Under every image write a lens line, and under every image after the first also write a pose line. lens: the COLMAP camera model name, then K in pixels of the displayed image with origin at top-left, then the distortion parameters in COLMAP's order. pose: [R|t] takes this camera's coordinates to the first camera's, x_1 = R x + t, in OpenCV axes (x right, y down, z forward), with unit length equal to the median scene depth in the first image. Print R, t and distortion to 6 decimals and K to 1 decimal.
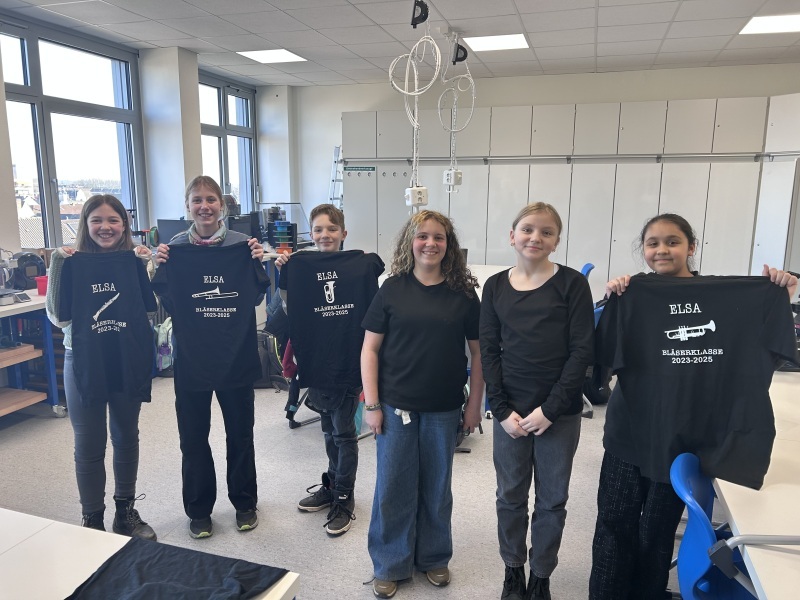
lens RADIAL K [[617.1, 0, 404.4], [0, 617.1, 299.5], [0, 0, 1]] dist [0.040254, -0.049104]
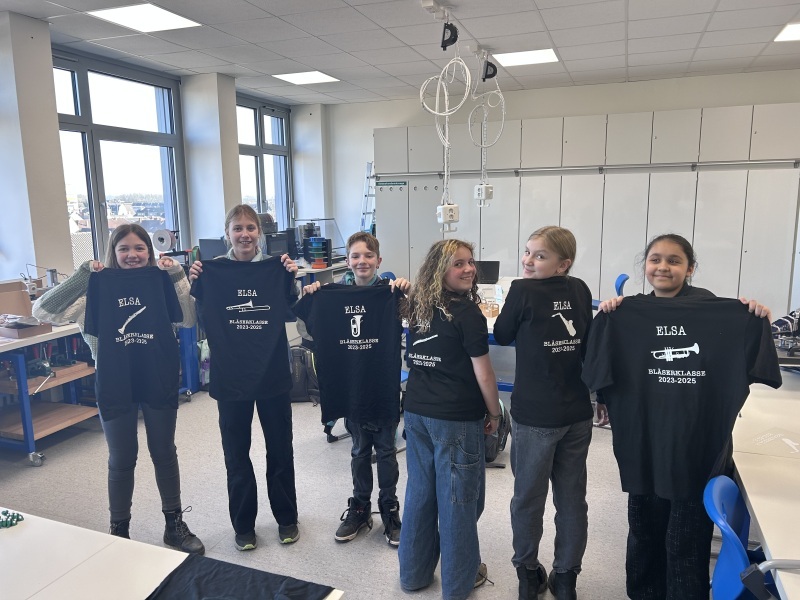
lens RADIAL K [[616.5, 0, 397.7], [0, 616.5, 297.8], [0, 0, 1]] dist [0.048376, -0.062578]
pose [[0.997975, -0.011483, -0.062564, -0.001040], [0.010578, 0.999835, -0.014782, -0.010744], [0.062723, 0.014091, 0.997931, -0.015593]]
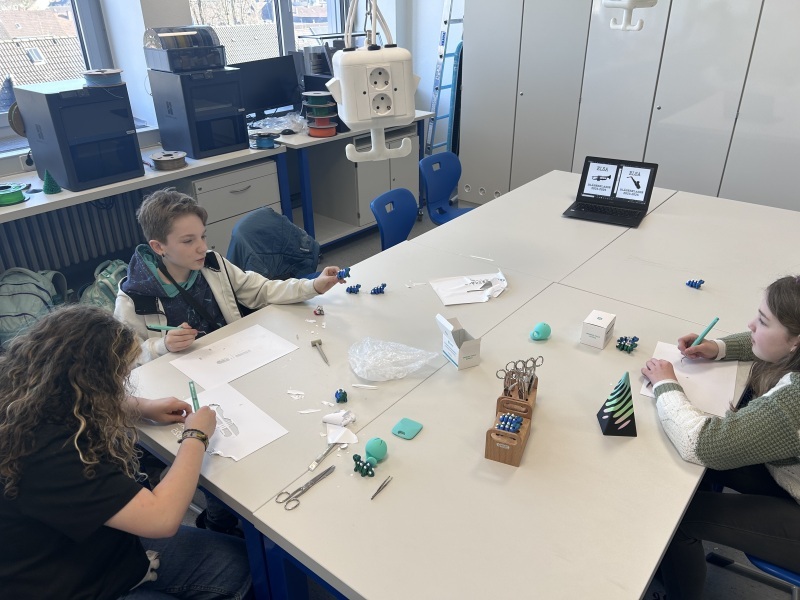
lens RADIAL K [[617.1, 0, 404.4], [0, 617.1, 299.5], [0, 0, 1]] dist [0.040254, -0.049104]
pose [[0.932177, 0.149100, -0.329872, 0.102356], [-0.047151, 0.953486, 0.297726, -0.122671], [0.358919, -0.261980, 0.895848, 0.569449]]
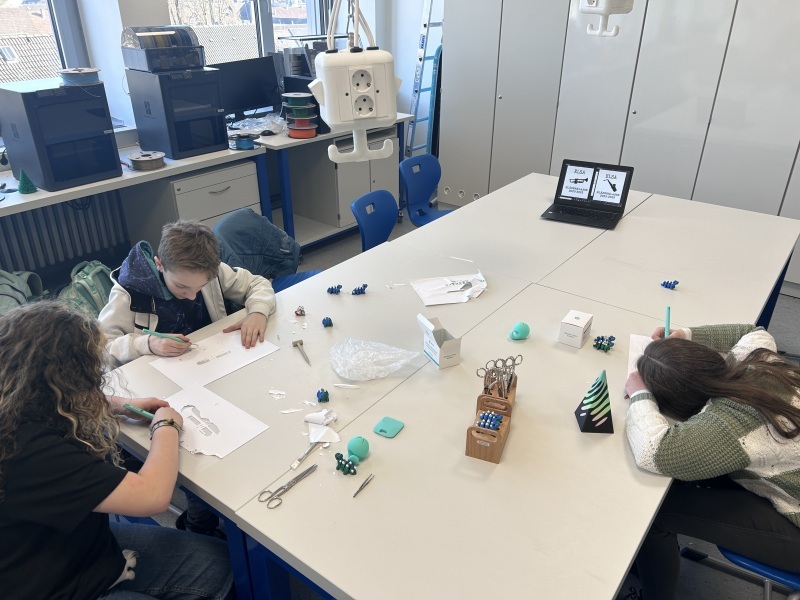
lens RADIAL K [[617.1, 0, 404.4], [0, 617.1, 299.5], [0, 0, 1]] dist [0.040254, -0.049104]
pose [[0.942799, 0.146986, -0.299208, 0.102566], [-0.055966, 0.954596, 0.292598, -0.122417], [0.328631, -0.259115, 0.908219, 0.566353]]
